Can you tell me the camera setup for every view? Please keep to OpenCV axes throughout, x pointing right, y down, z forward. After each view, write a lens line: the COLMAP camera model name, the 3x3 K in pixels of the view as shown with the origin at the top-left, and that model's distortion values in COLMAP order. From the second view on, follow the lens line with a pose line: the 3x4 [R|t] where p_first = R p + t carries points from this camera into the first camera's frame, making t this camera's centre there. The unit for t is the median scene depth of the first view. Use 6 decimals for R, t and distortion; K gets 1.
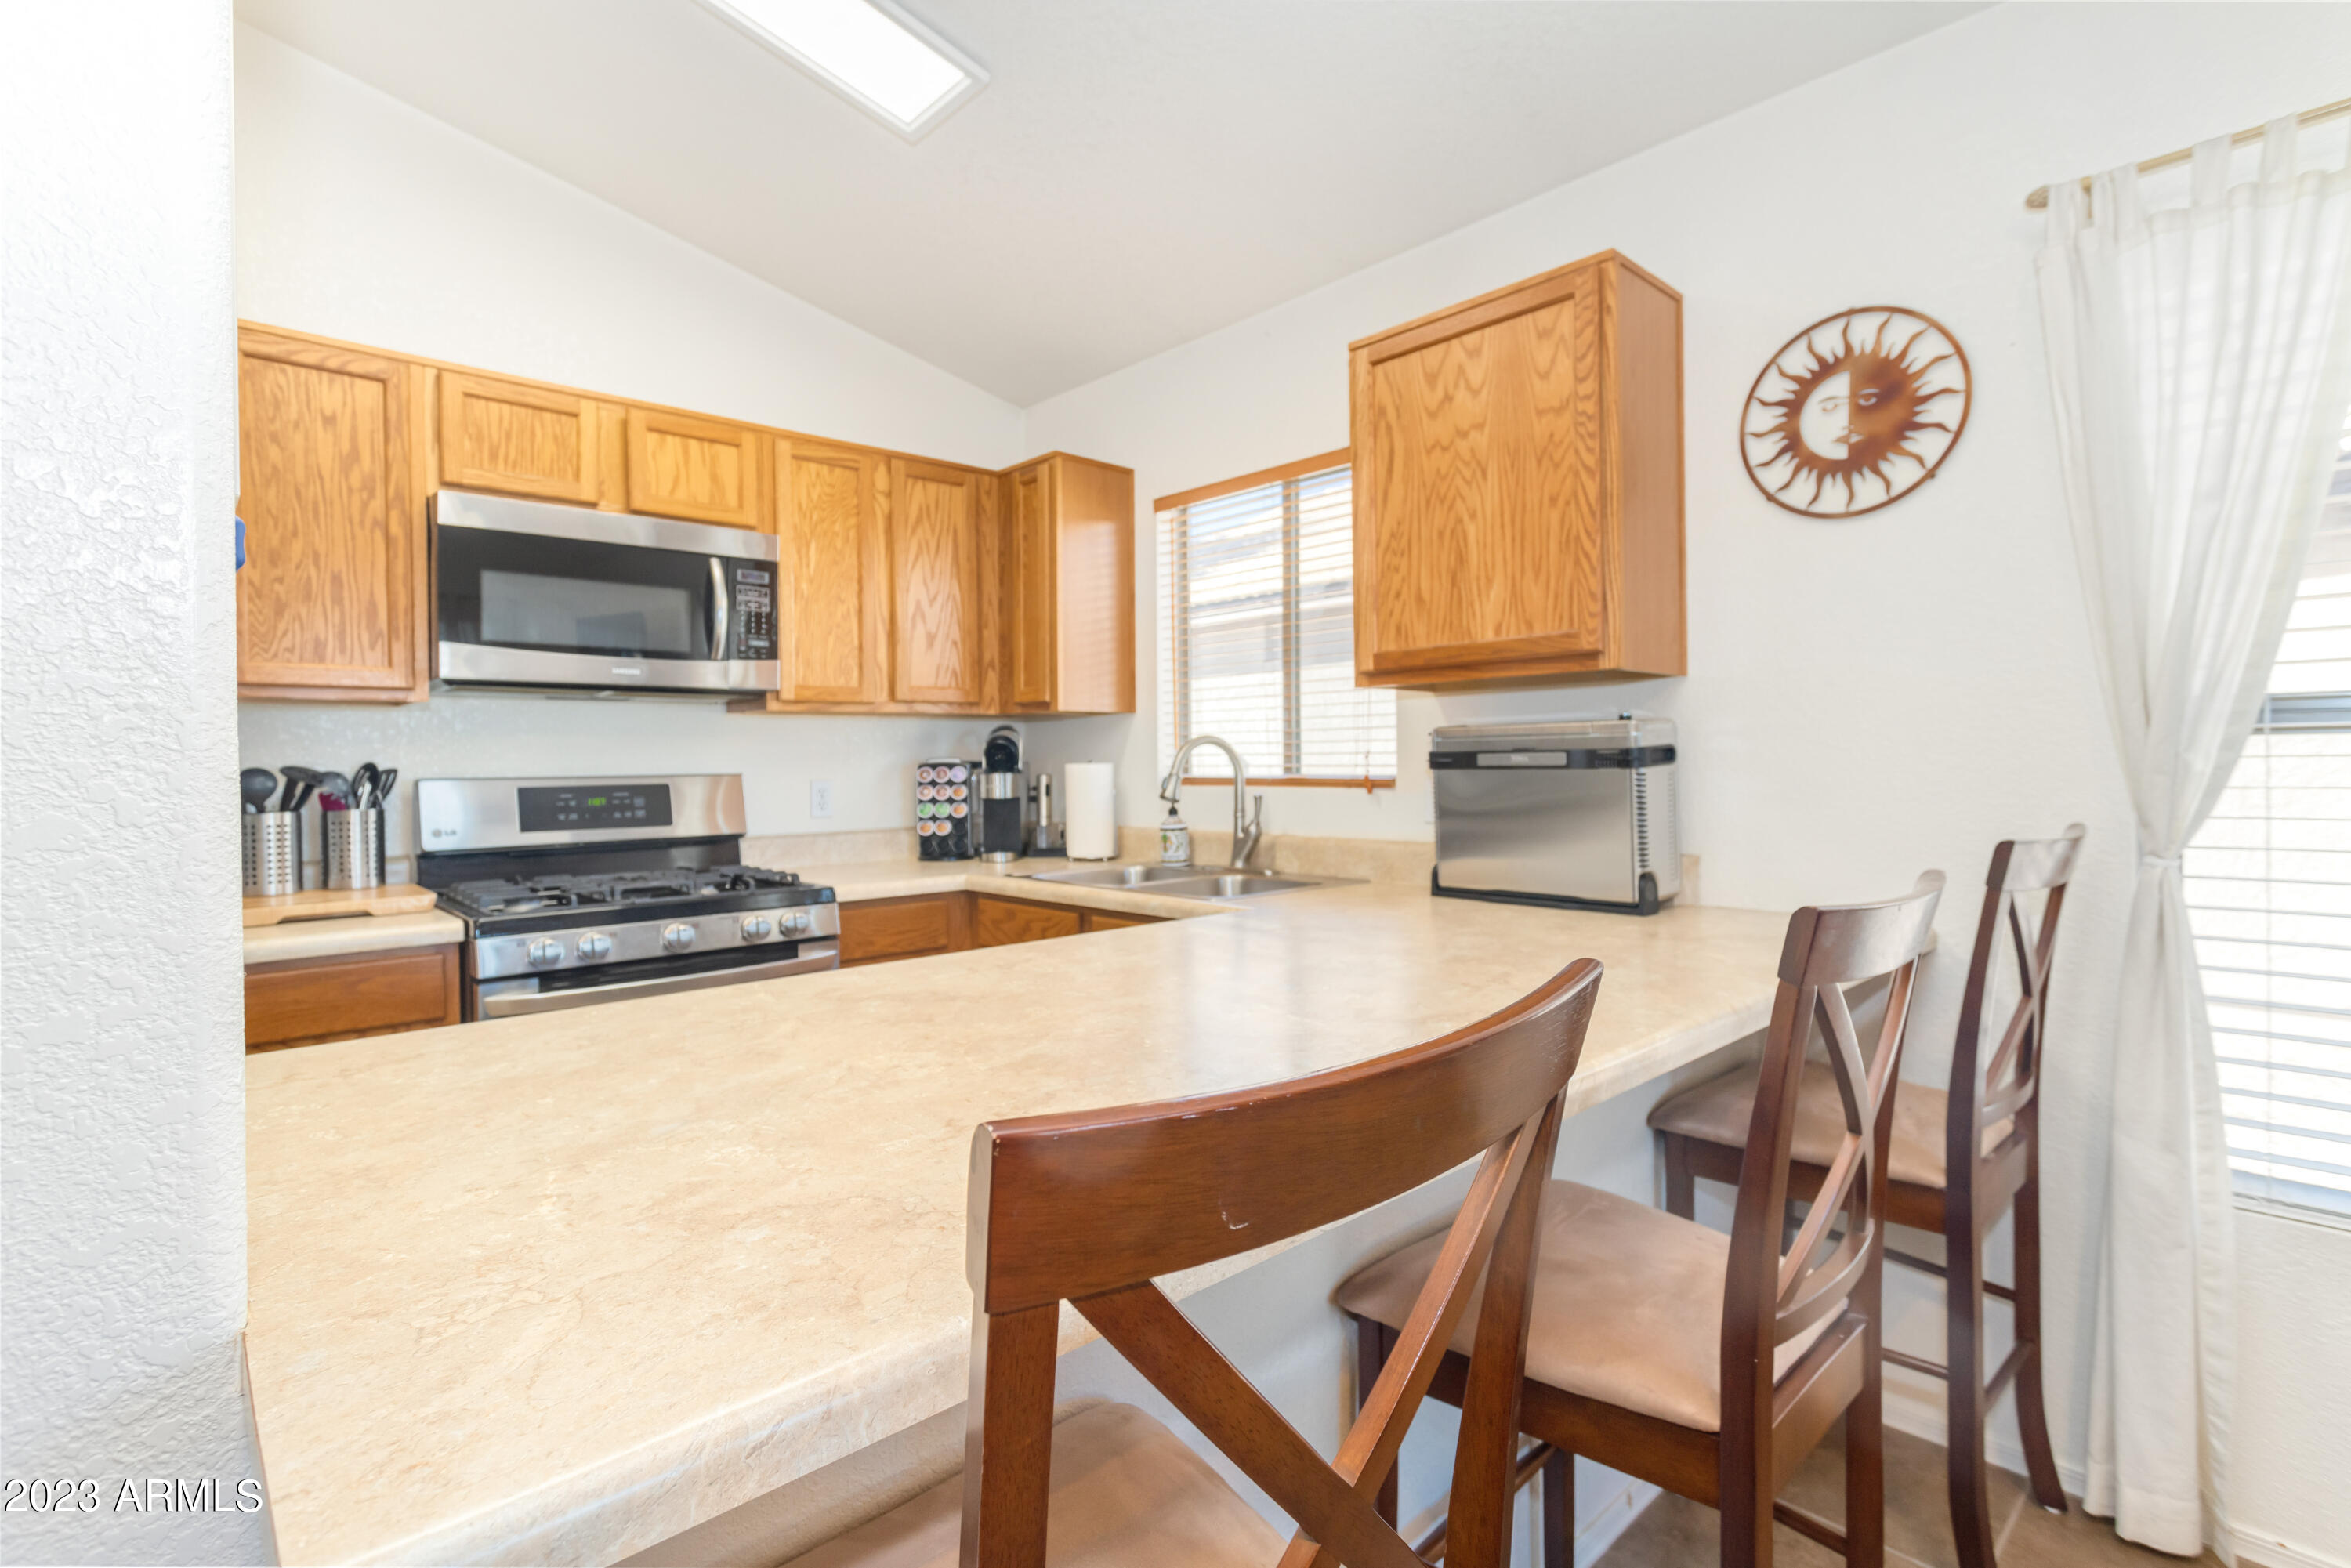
lens RADIAL K [[1128.4, 0, 1175.5], [0, 1128.4, 784.0], [0, 0, 1]] dist [-0.001556, 0.000211]
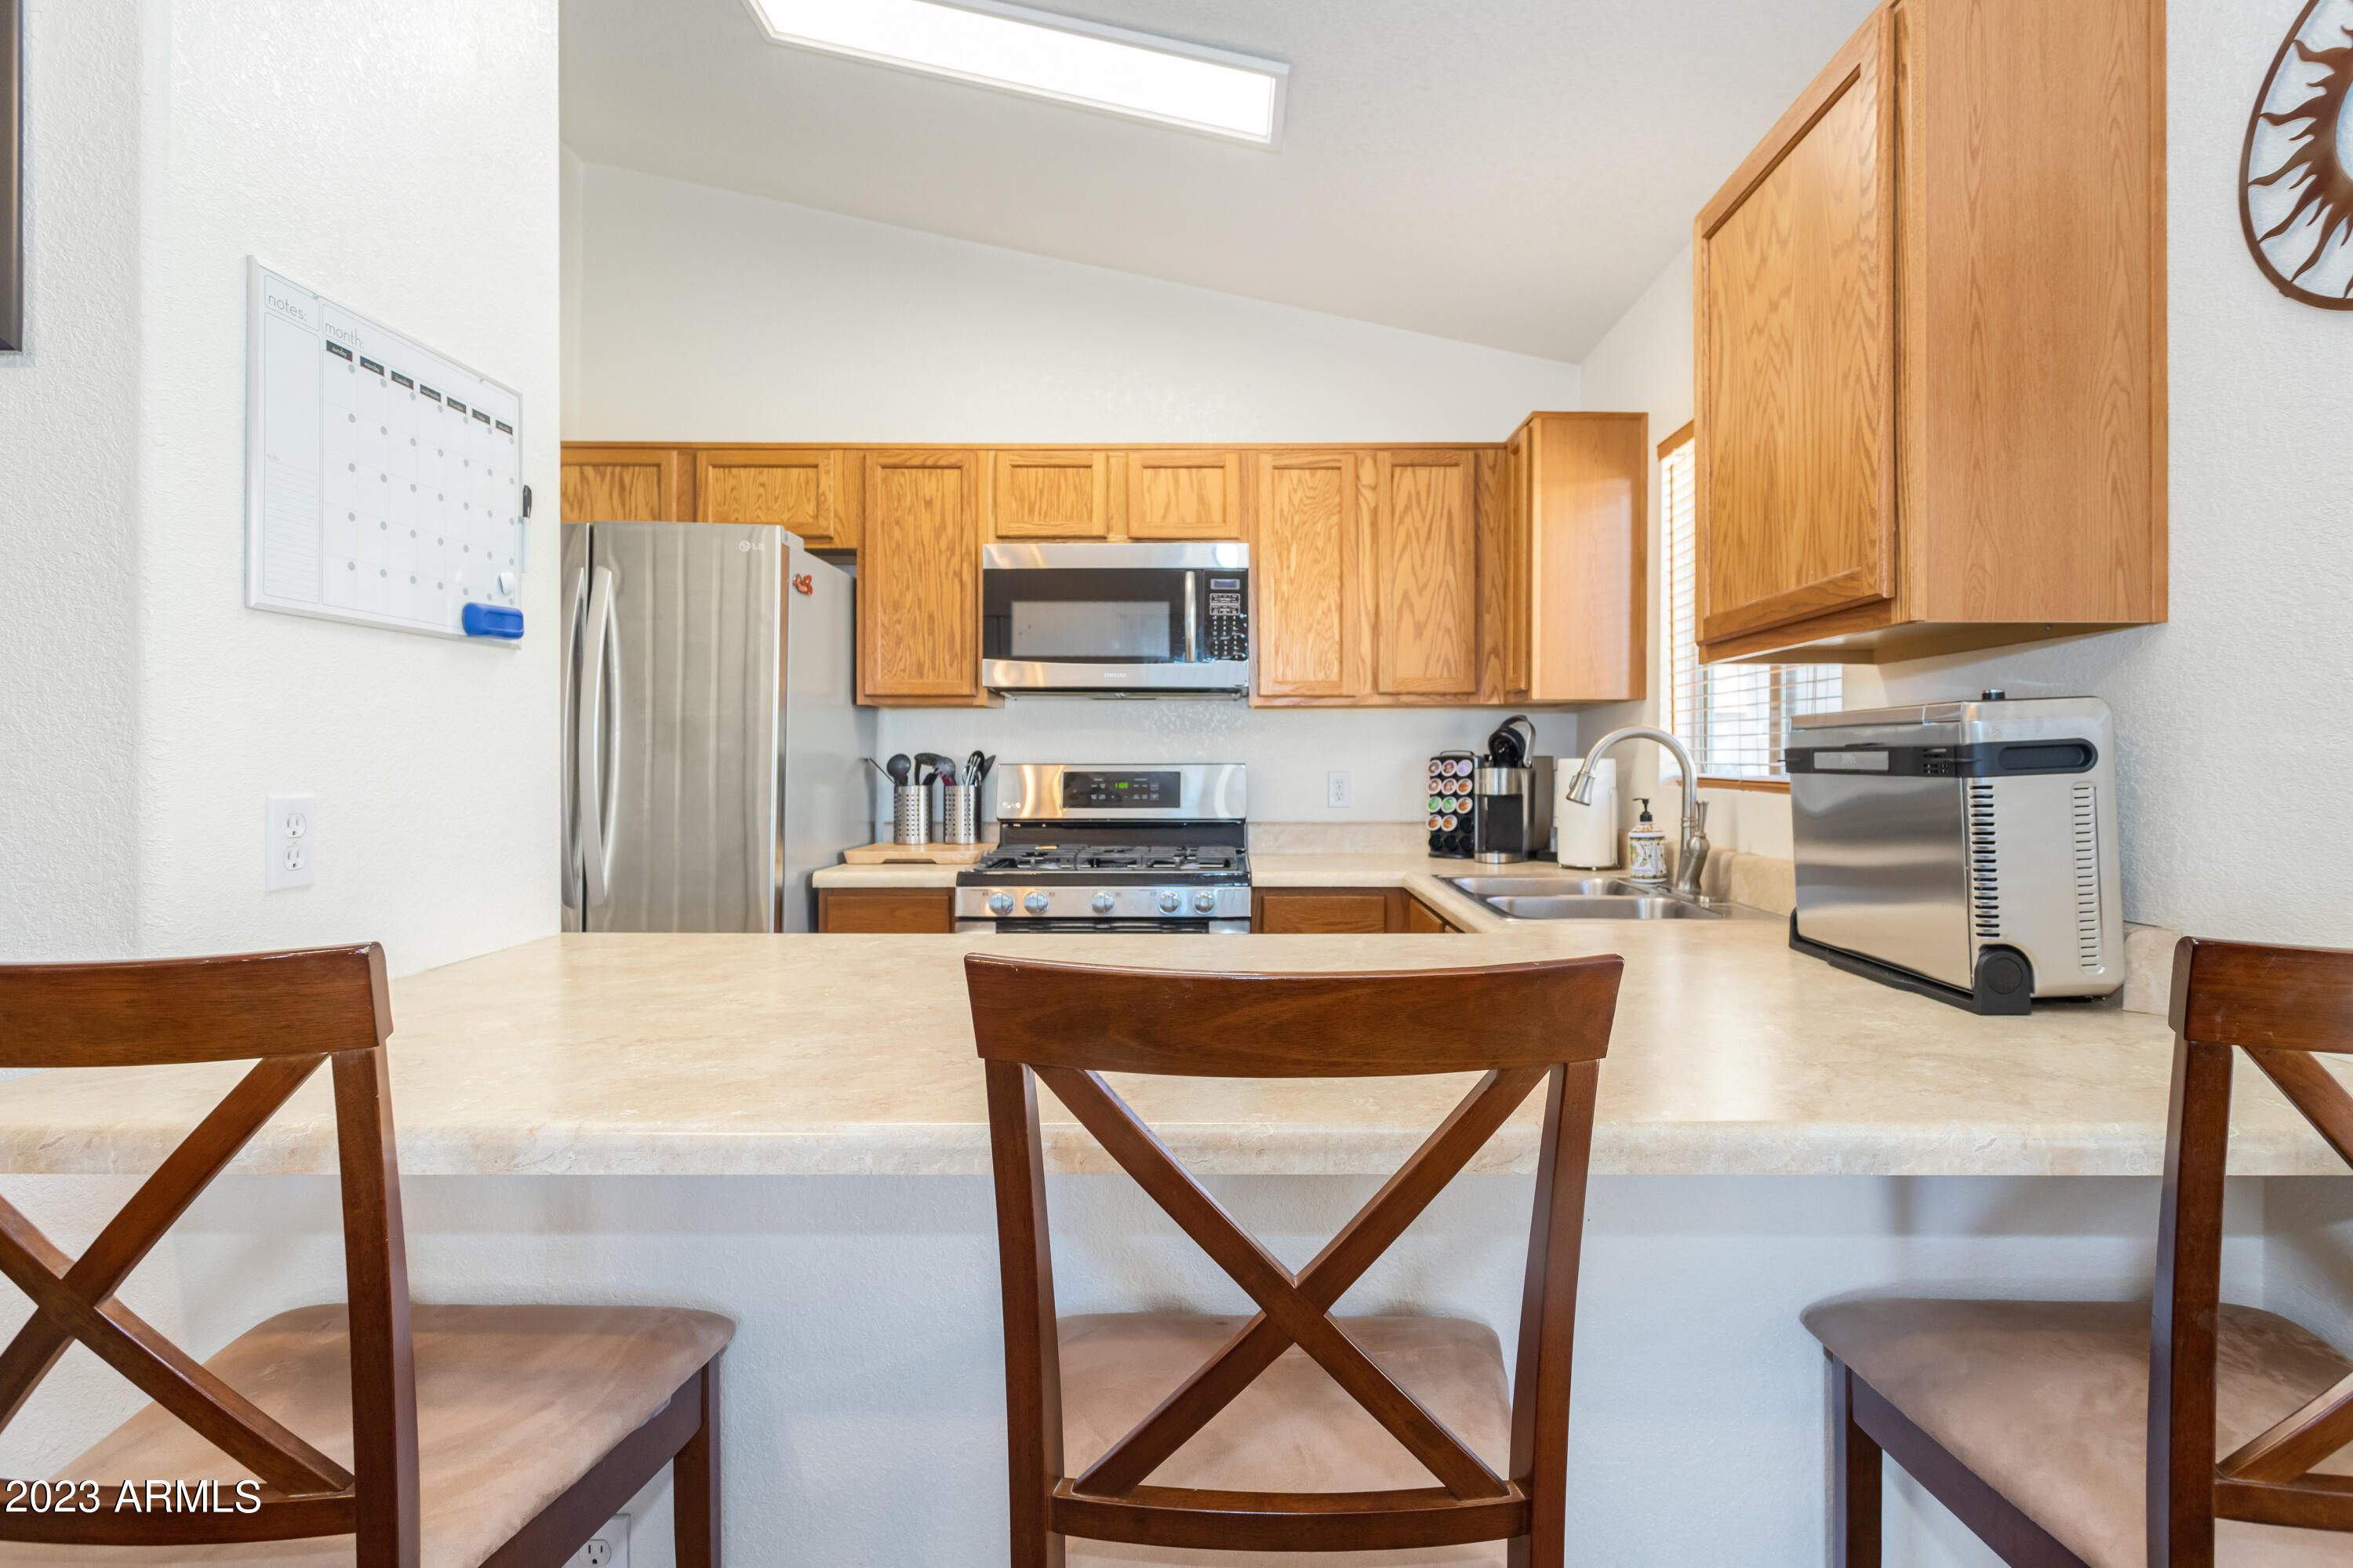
lens RADIAL K [[1157.5, 0, 1185.9], [0, 1157.5, 766.9], [0, 0, 1]] dist [-0.001973, 0.000186]
pose [[0.719728, 0.018153, -0.694019, 0.398908], [-0.022755, 0.999738, 0.002552, -0.008400], [0.693883, 0.013956, 0.719953, 0.171043]]
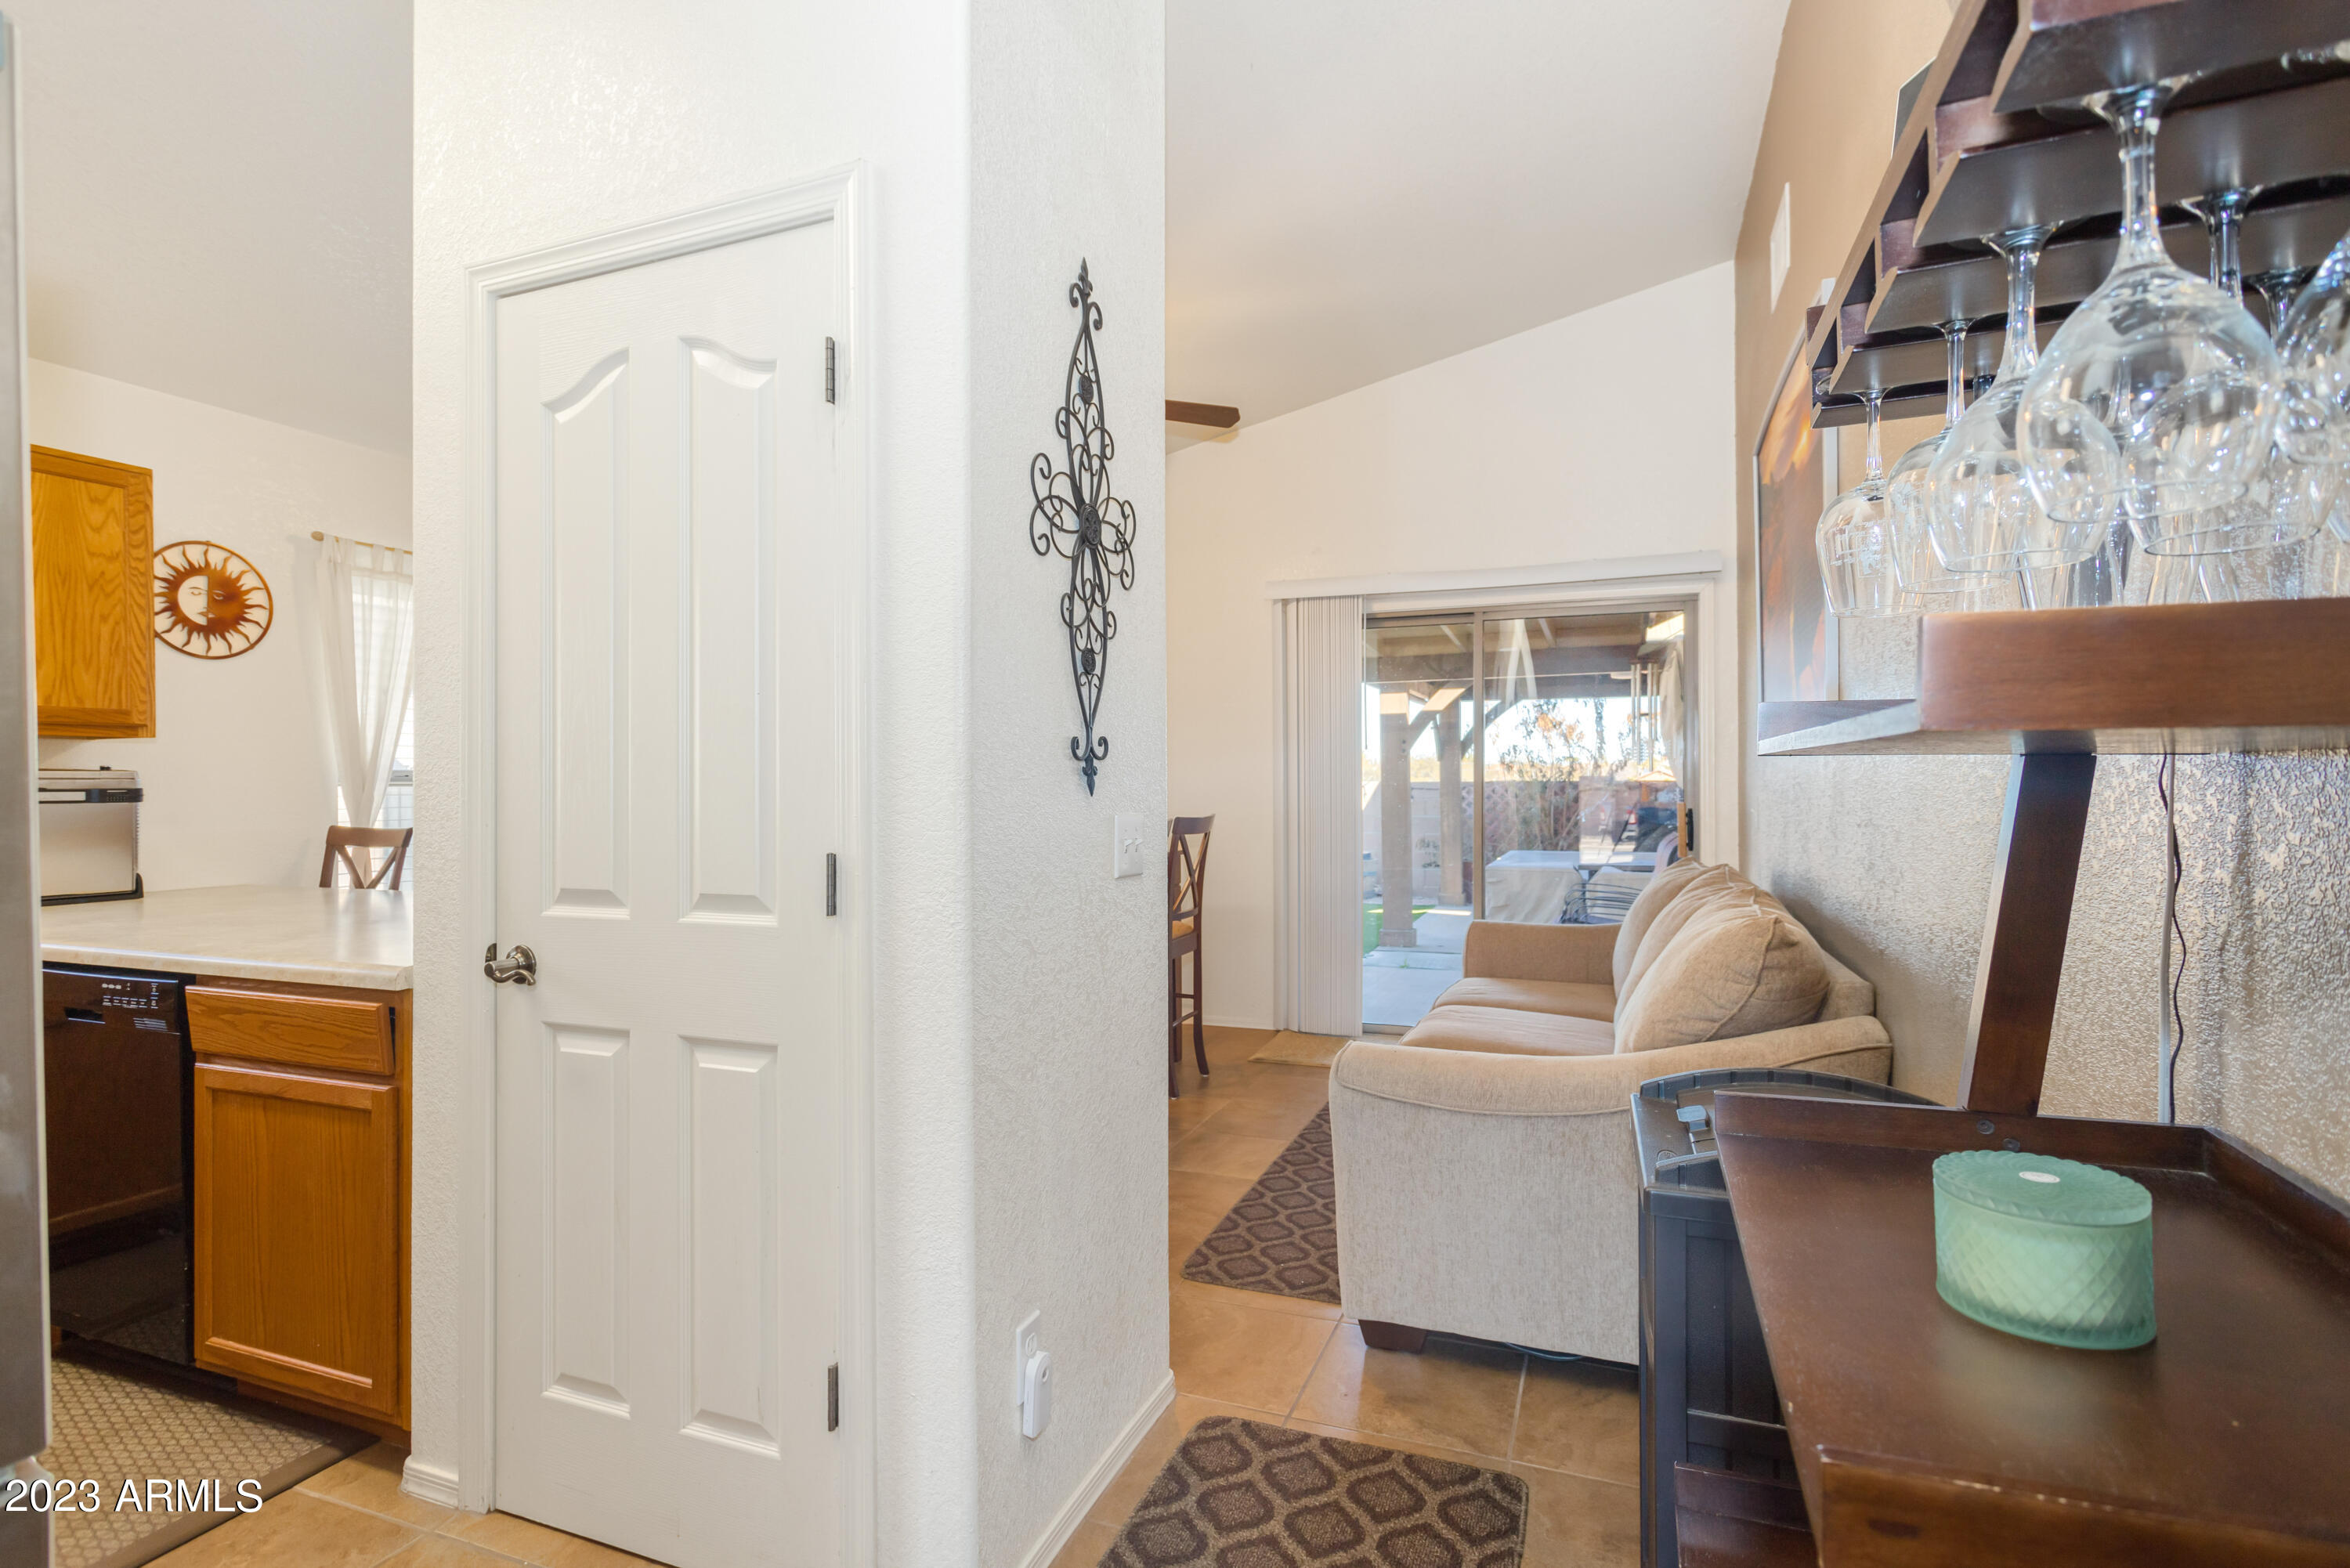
lens RADIAL K [[1127.9, 0, 1175.0], [0, 1127.9, 784.0], [0, 0, 1]] dist [-0.001556, 0.000211]
pose [[-0.423823, 0.017157, 0.905583, -1.160340], [0.025918, 0.999641, -0.006809, 0.005831], [-0.905374, 0.020585, -0.424115, 0.276676]]
